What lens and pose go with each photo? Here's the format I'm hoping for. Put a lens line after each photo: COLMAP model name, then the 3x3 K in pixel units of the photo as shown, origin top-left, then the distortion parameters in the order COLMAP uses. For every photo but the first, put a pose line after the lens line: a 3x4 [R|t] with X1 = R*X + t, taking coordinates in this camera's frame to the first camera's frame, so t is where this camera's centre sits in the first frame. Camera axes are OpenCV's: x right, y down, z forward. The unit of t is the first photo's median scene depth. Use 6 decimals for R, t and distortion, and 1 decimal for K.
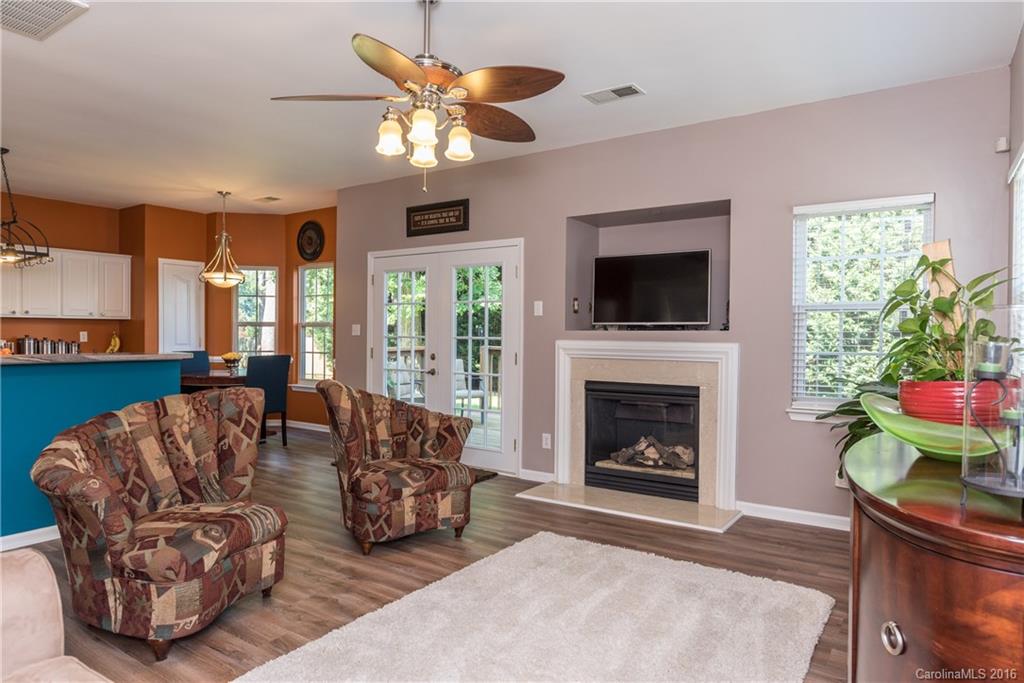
lens RADIAL K [[655.0, 0, 512.0], [0, 655.0, 341.5], [0, 0, 1]] dist [-0.001610, 0.000005]
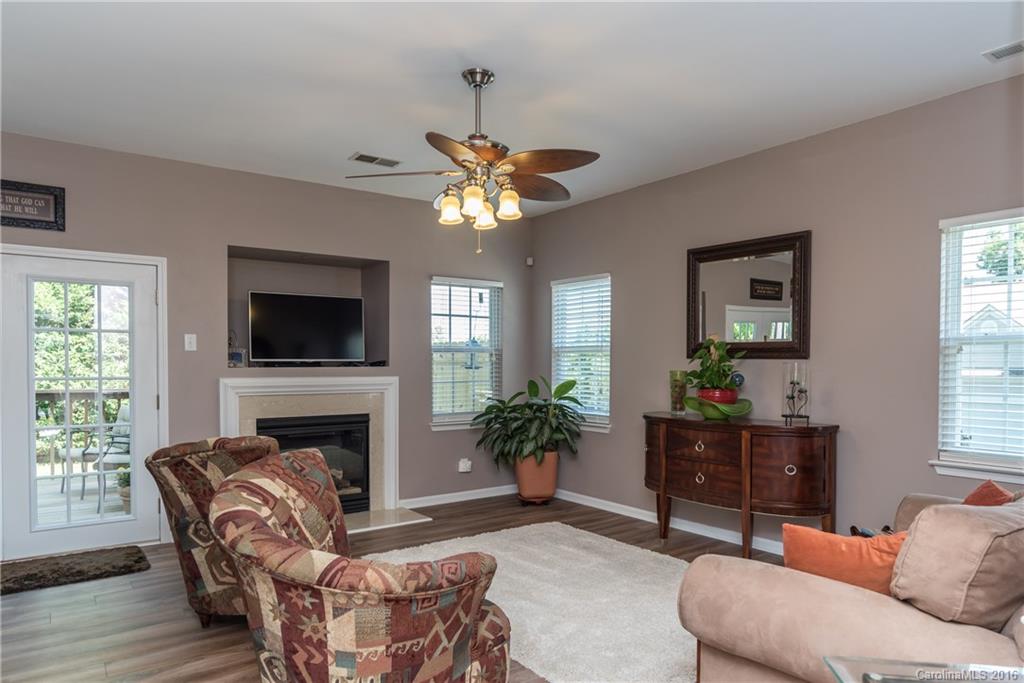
lens RADIAL K [[655.6, 0, 510.2], [0, 655.6, 381.6], [0, 0, 1]] dist [-0.004878, -0.001075]
pose [[0.319859, -0.028977, 0.947022, -0.671702], [0.017258, 0.999545, 0.024755, -0.013001], [-0.947308, 0.008426, 0.320213, 0.327918]]
